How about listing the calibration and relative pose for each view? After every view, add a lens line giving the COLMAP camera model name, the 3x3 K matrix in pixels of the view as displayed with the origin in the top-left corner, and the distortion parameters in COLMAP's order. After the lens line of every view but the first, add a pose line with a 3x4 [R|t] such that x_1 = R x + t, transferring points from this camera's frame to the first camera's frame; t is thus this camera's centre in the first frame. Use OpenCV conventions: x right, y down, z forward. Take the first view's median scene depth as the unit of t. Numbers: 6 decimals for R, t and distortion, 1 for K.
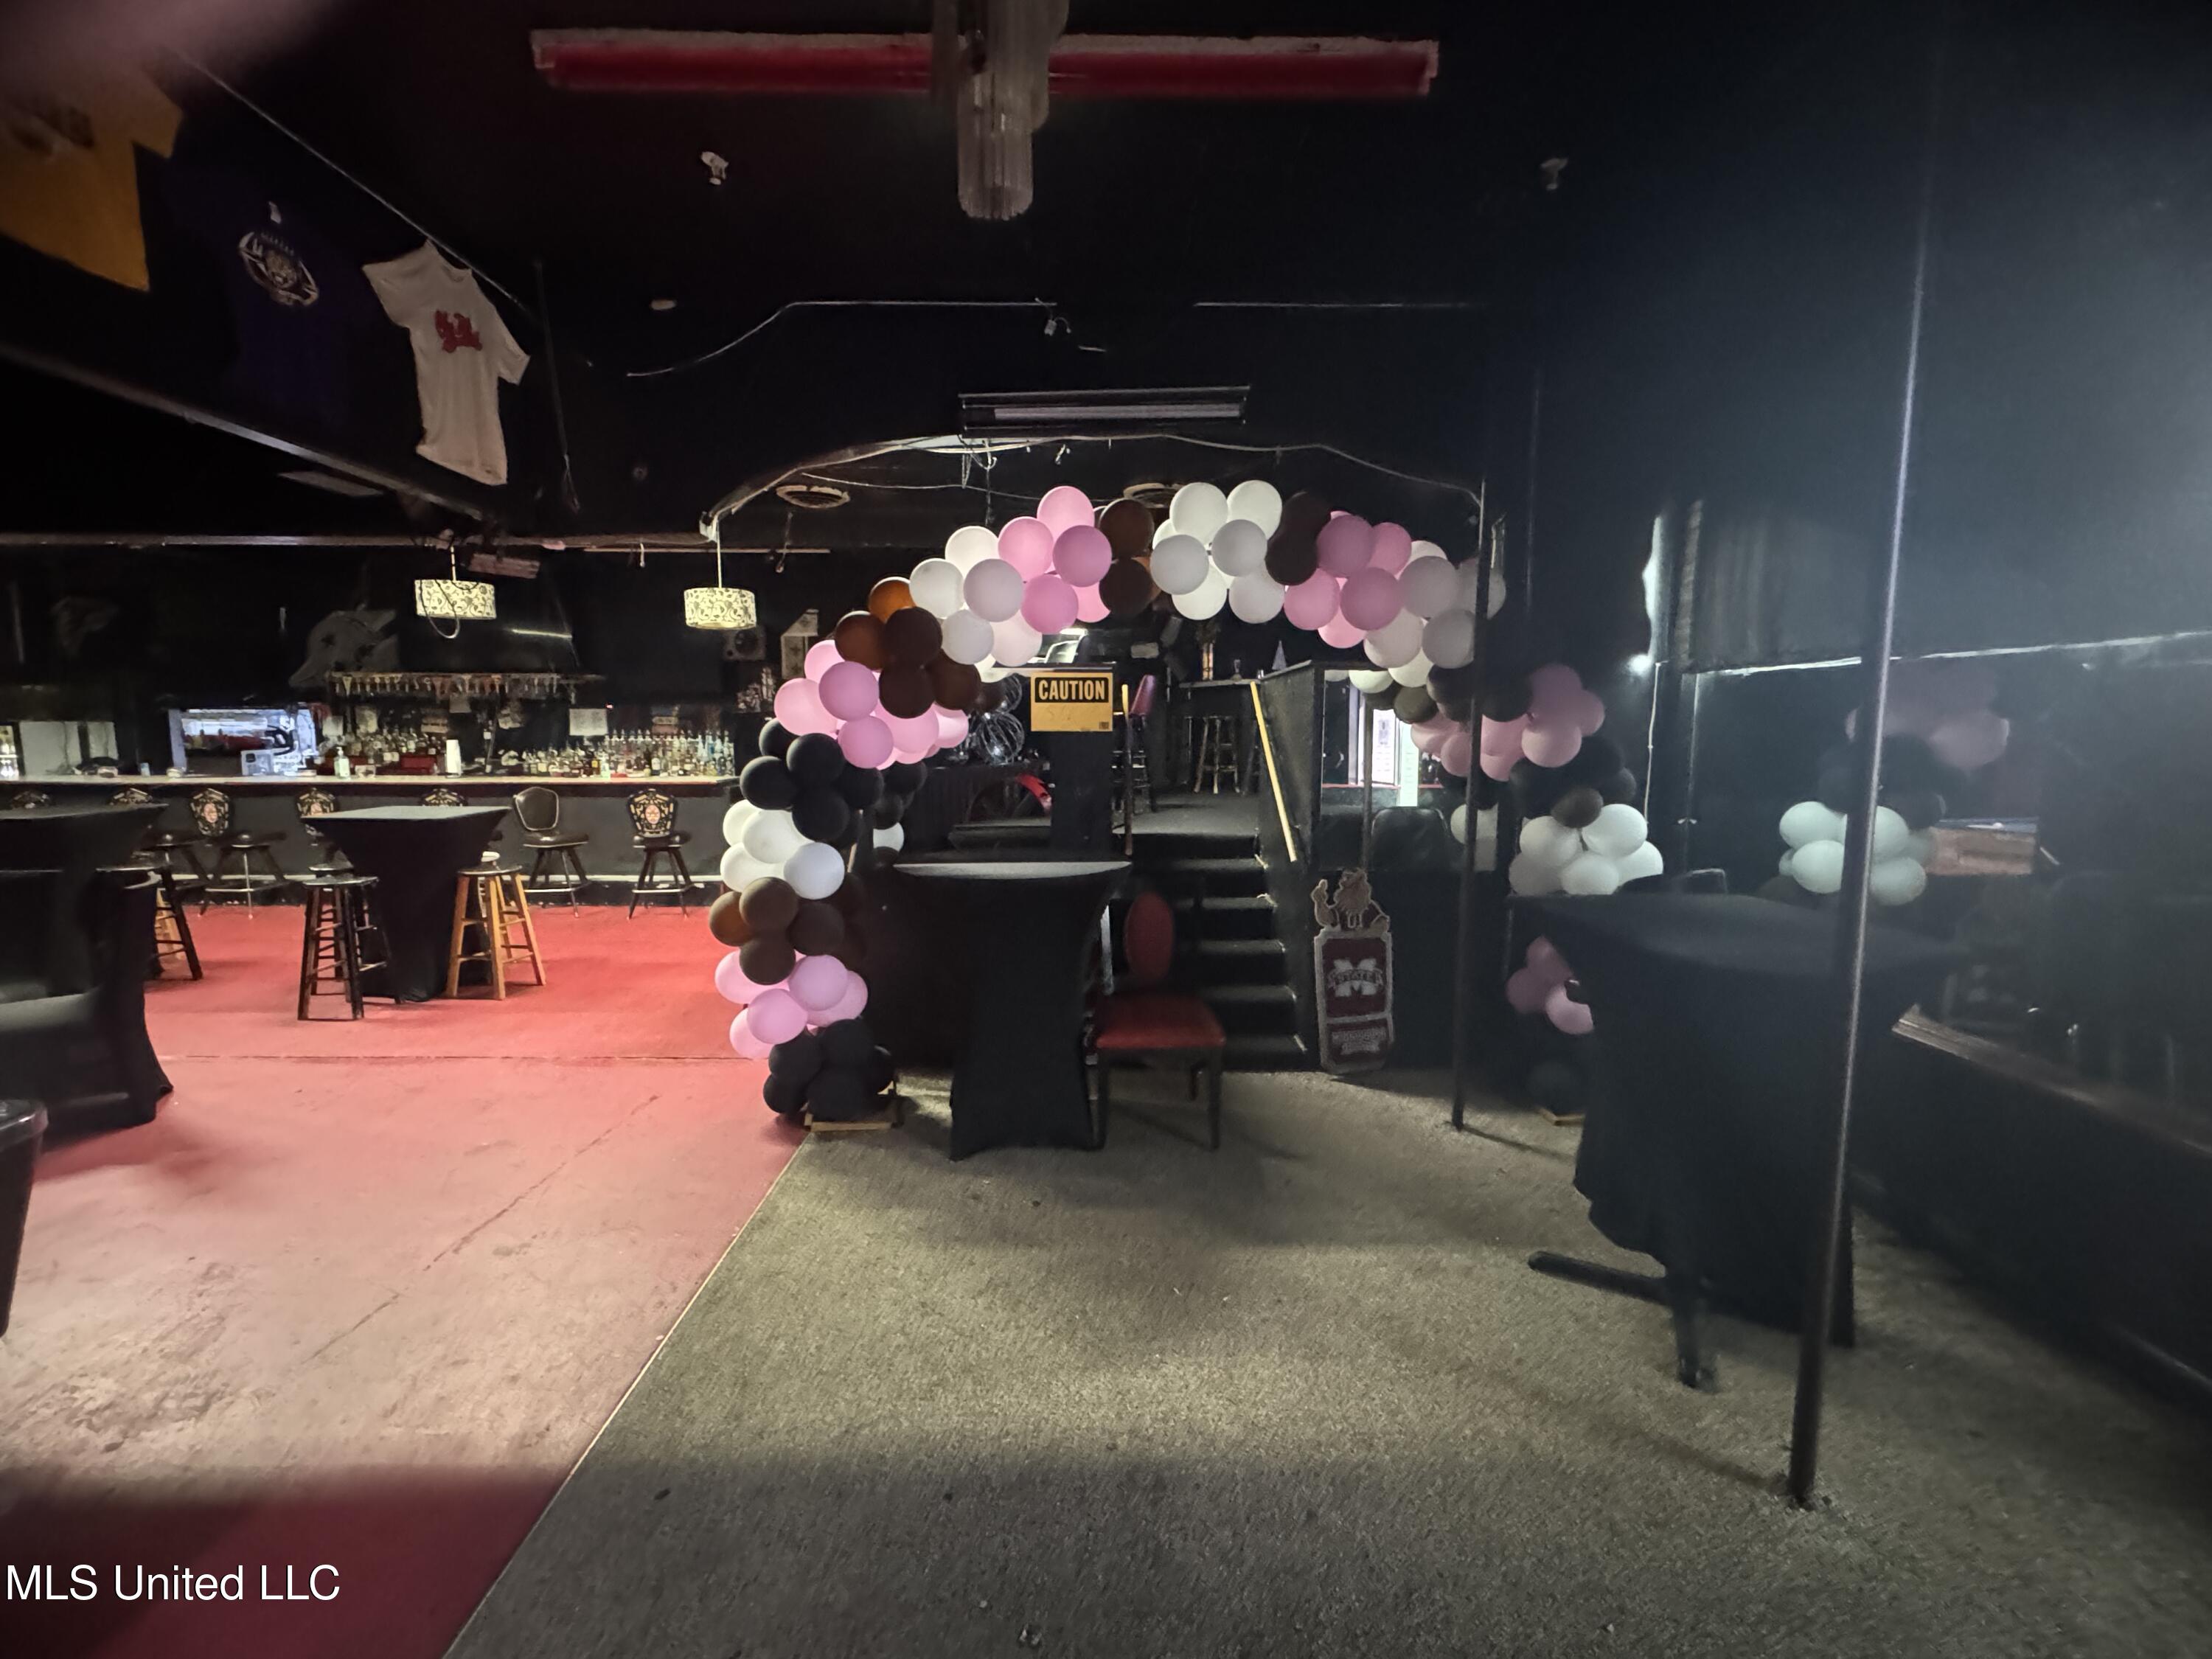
lens RADIAL K [[921.7, 0, 1100.1], [0, 921.7, 826.4], [0, 0, 1]] dist [-0.002027, 0.000181]
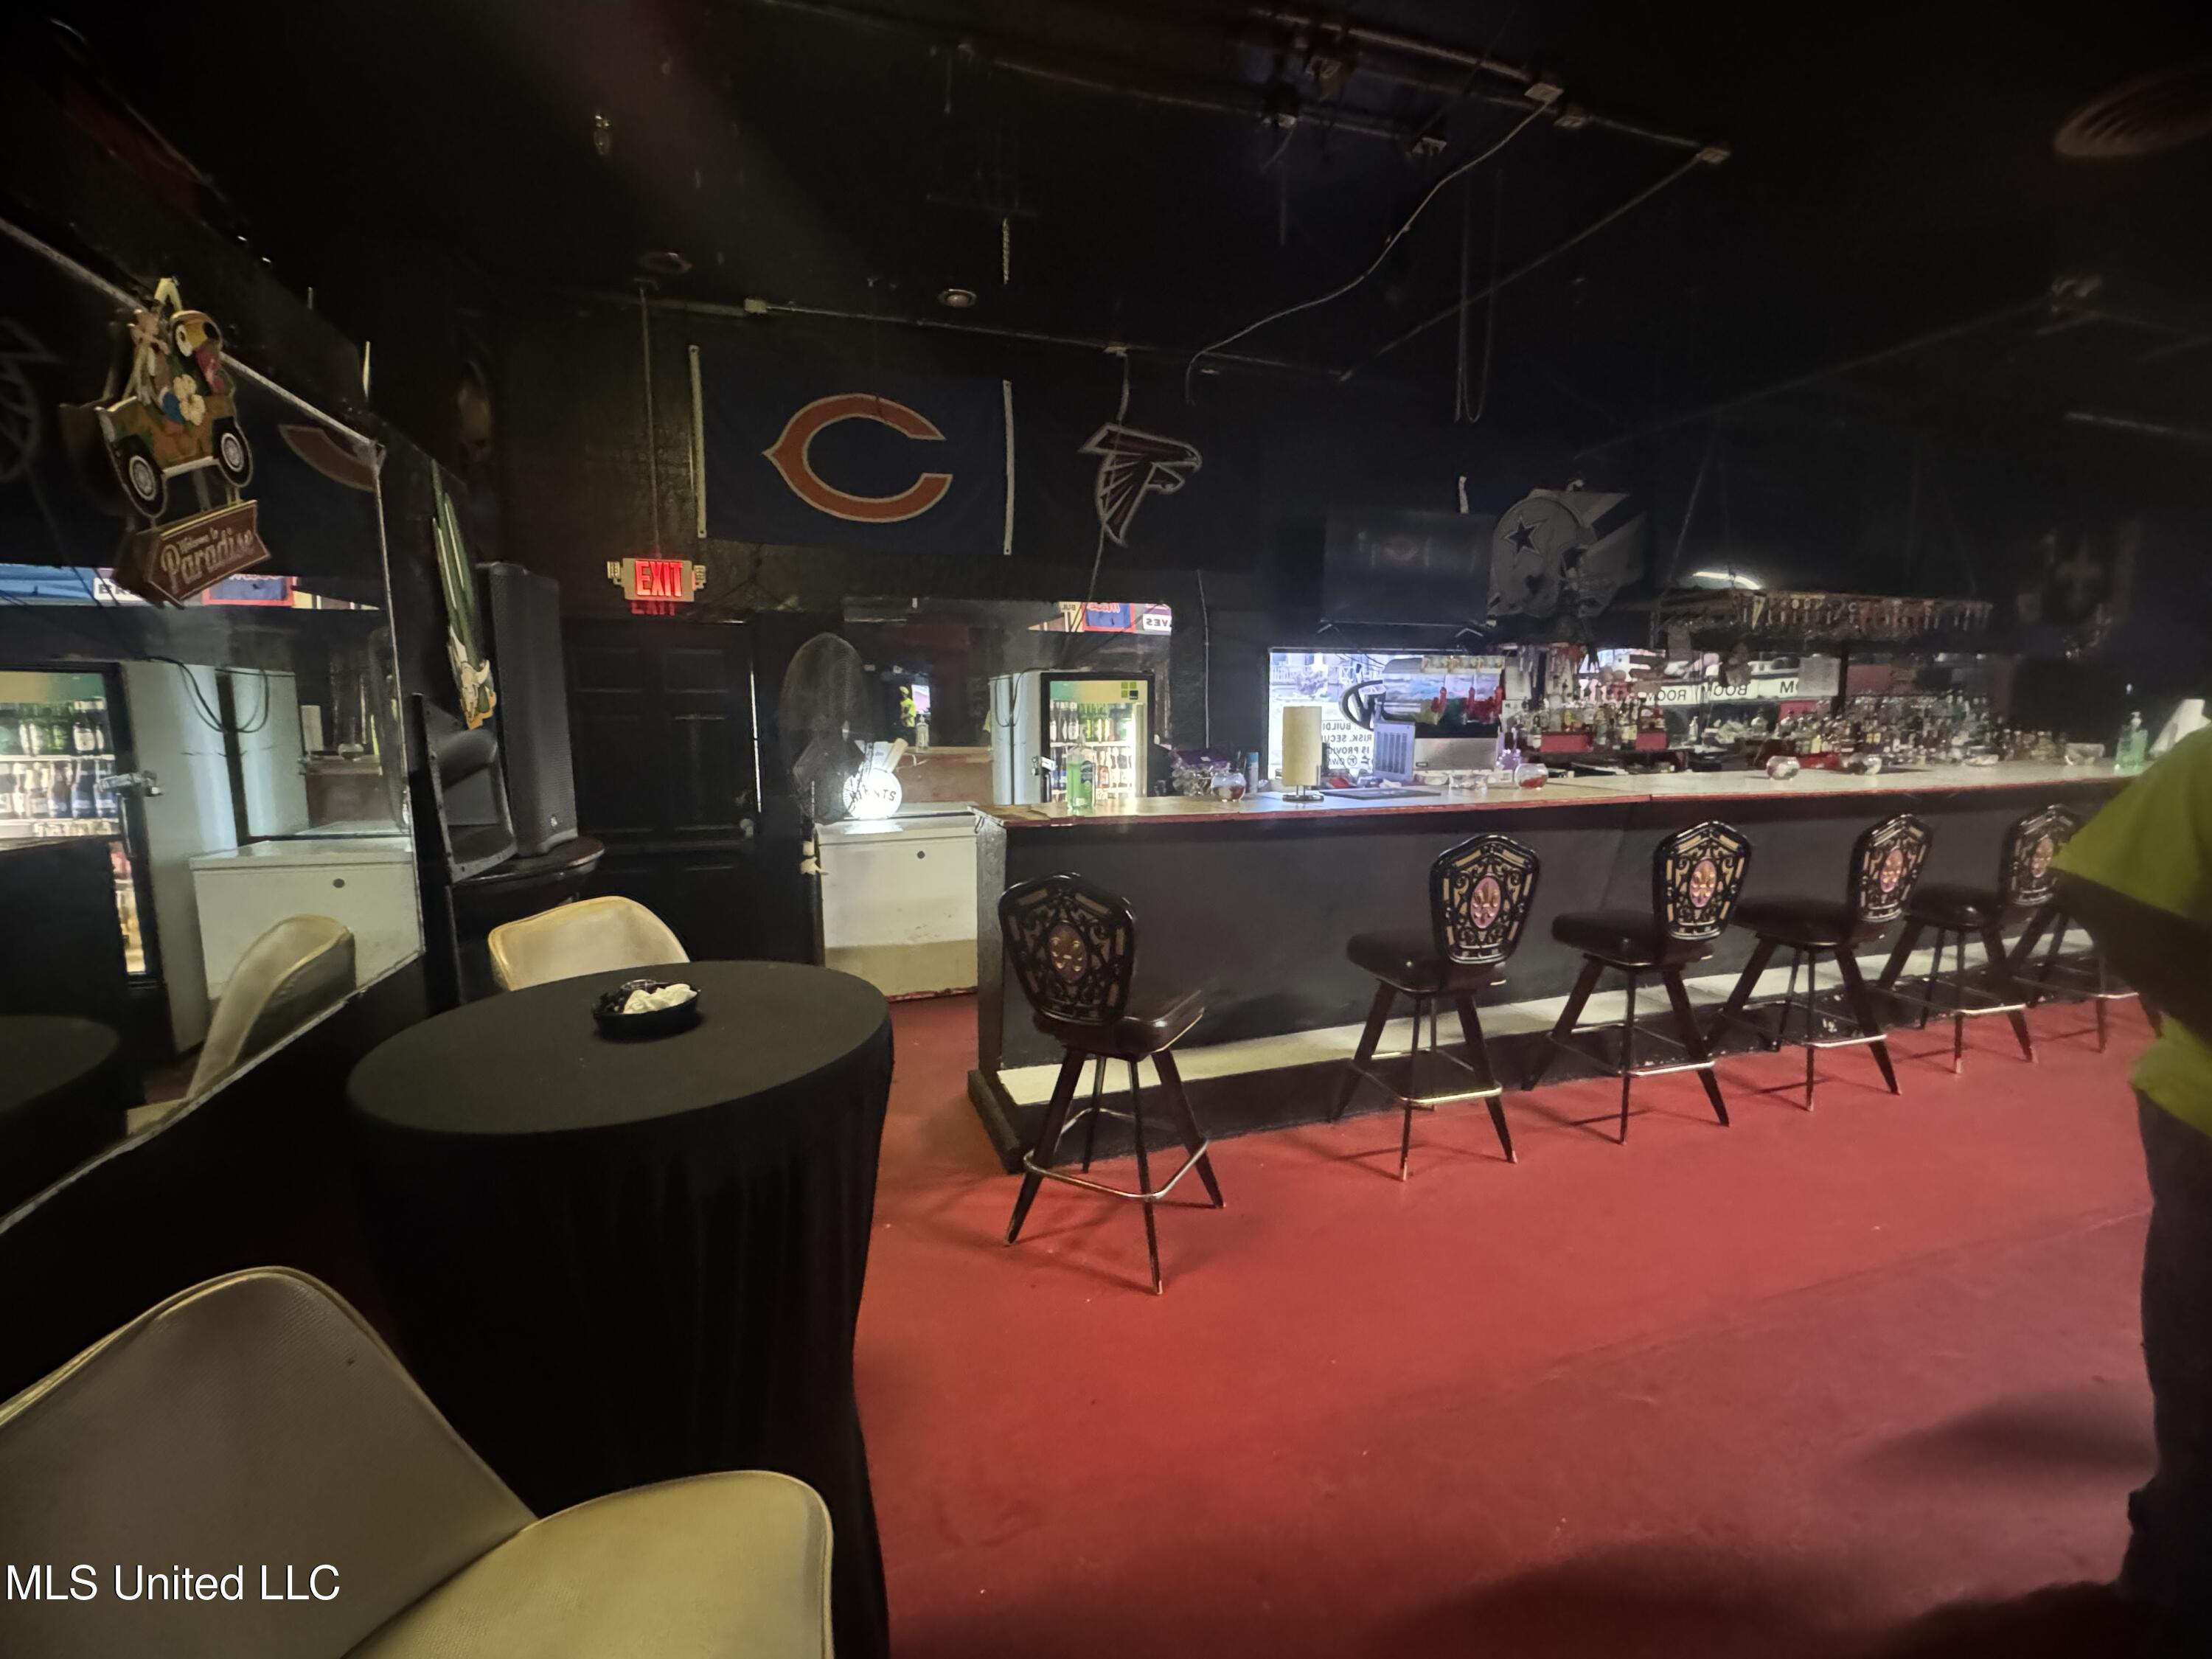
lens RADIAL K [[921.7, 0, 1100.1], [0, 921.7, 826.4], [0, 0, 1]] dist [-0.002027, 0.000181]
pose [[0.952026, -0.046274, 0.302497, -1.981576], [0.037829, 0.998715, 0.033719, -0.072950], [-0.303669, -0.020658, 0.952554, 0.794555]]
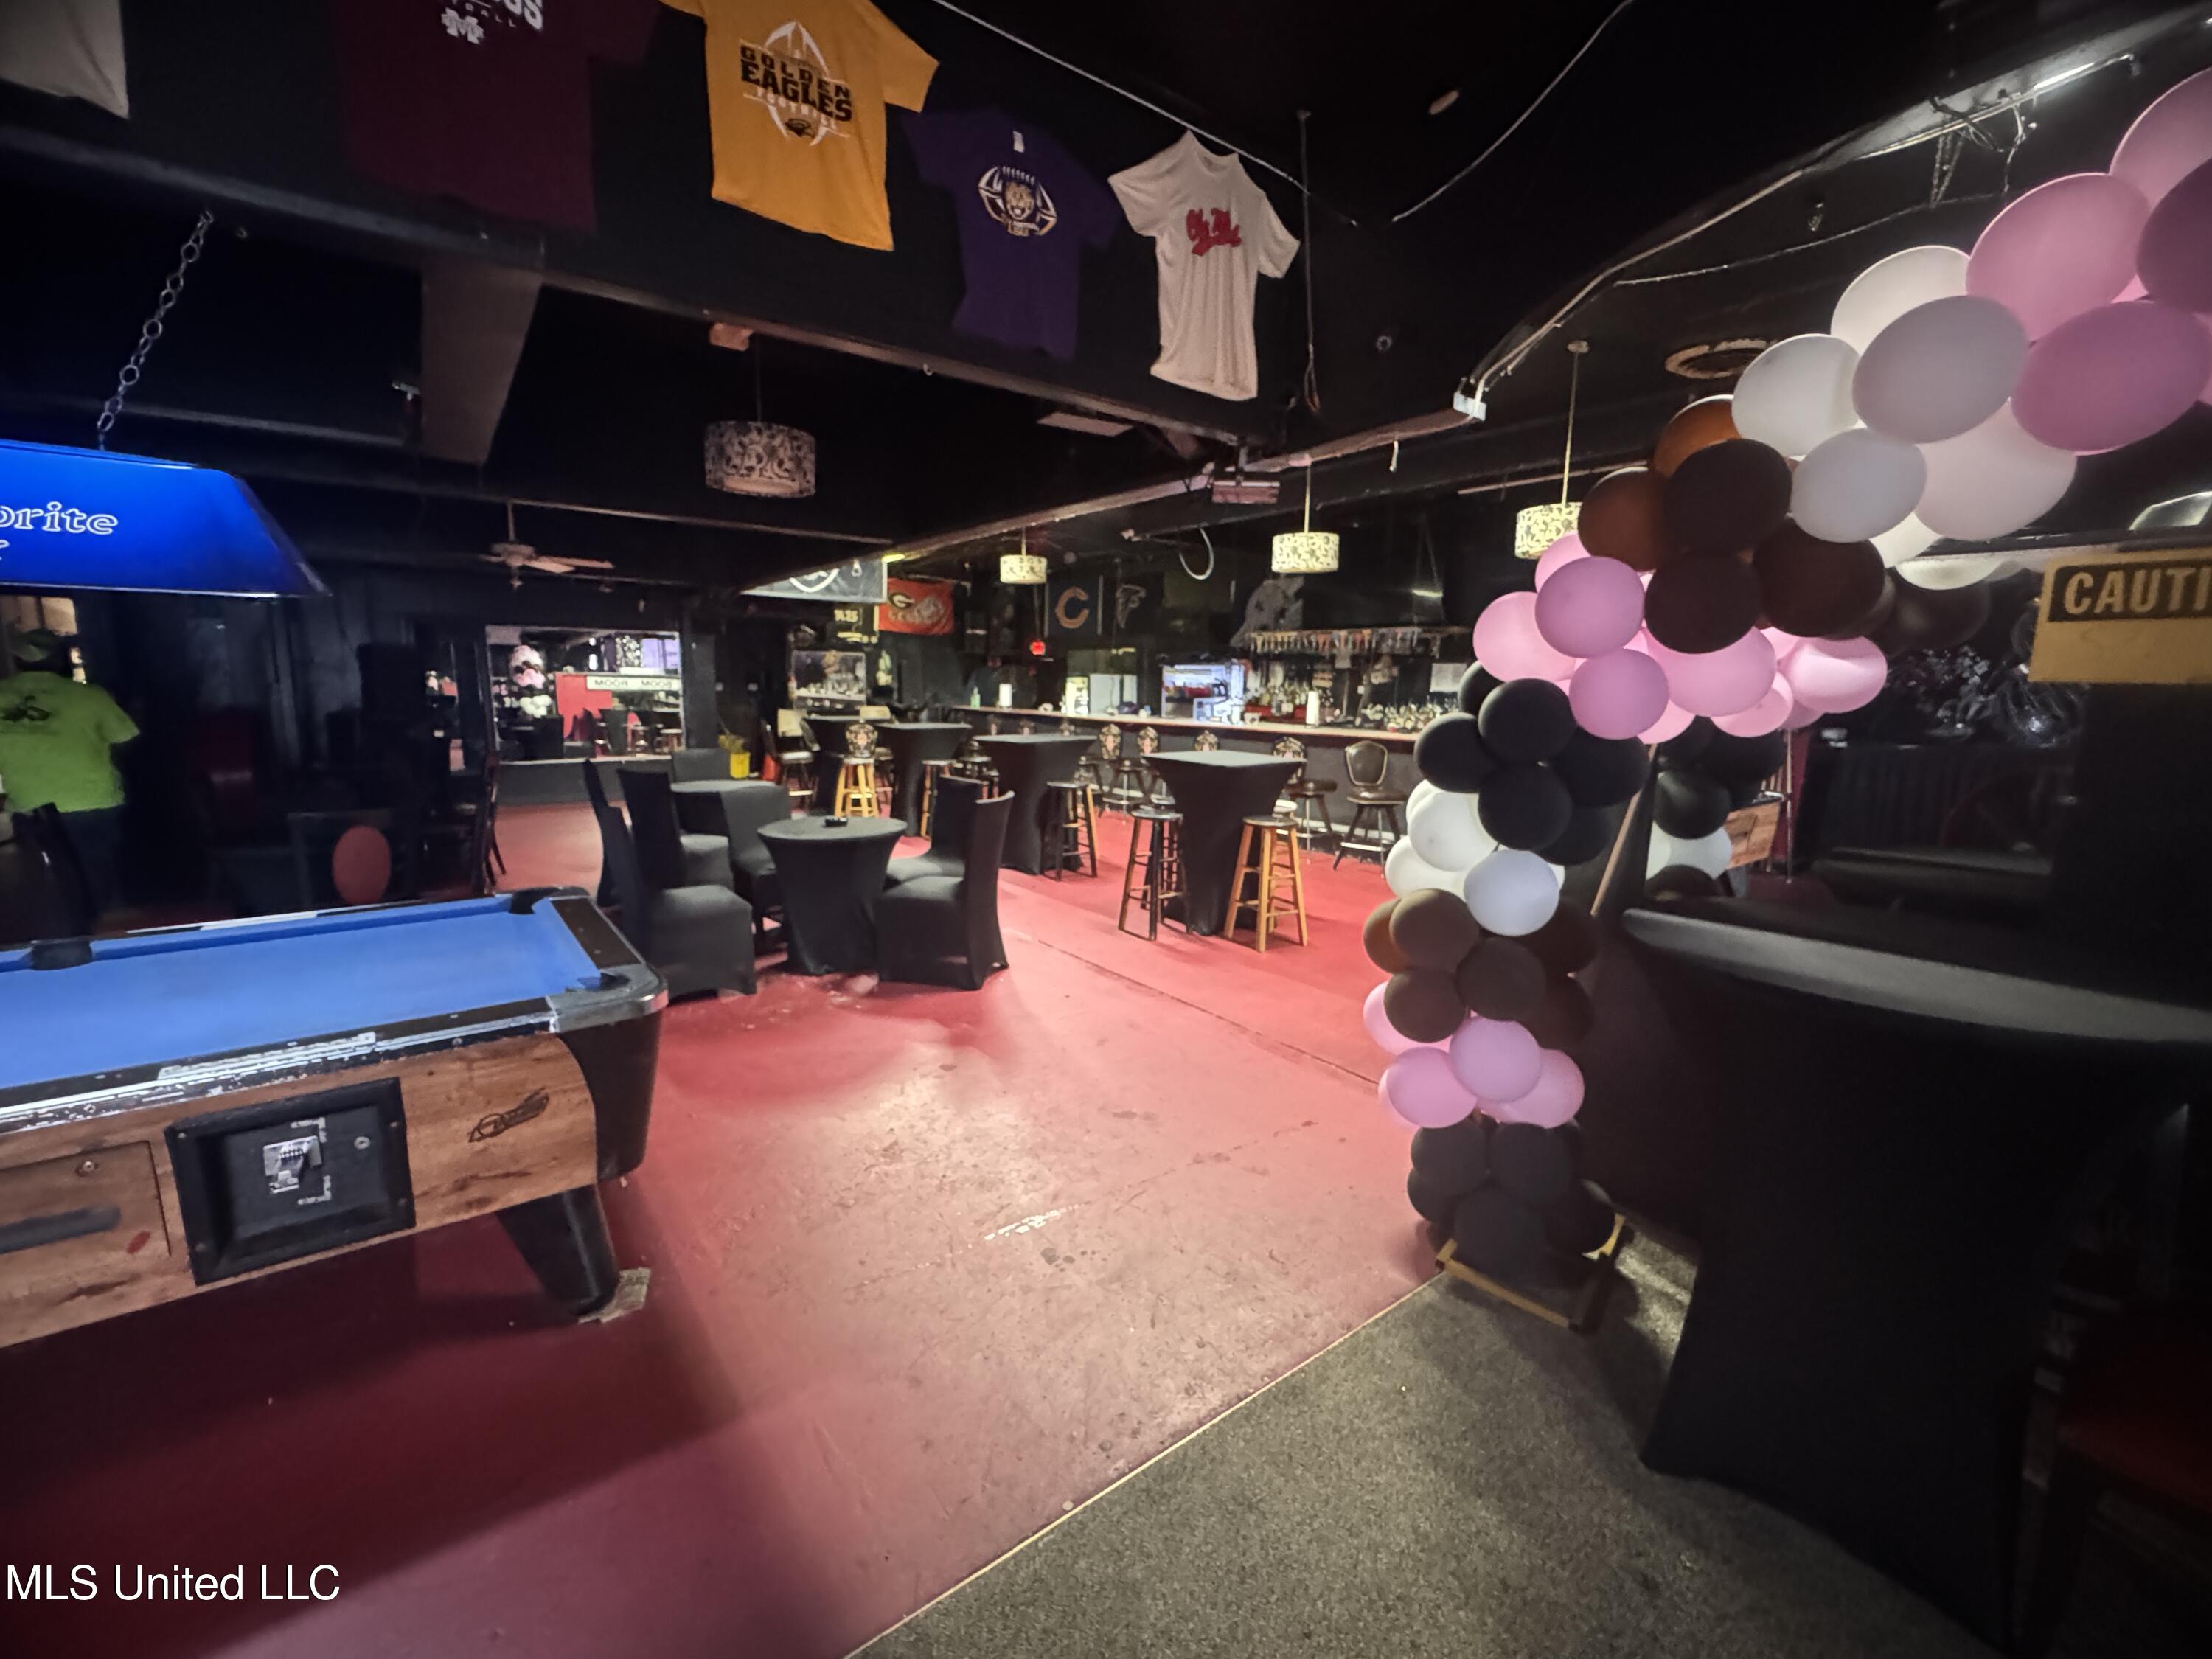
lens RADIAL K [[926.6, 0, 1102.2], [0, 926.6, 824.5], [0, 0, 1]] dist [-0.001575, -0.000148]
pose [[0.601186, 0.129949, -0.788472, 0.014915], [-0.099701, 0.991177, 0.087338, -0.014853], [0.792865, 0.026106, 0.608838, 0.199628]]
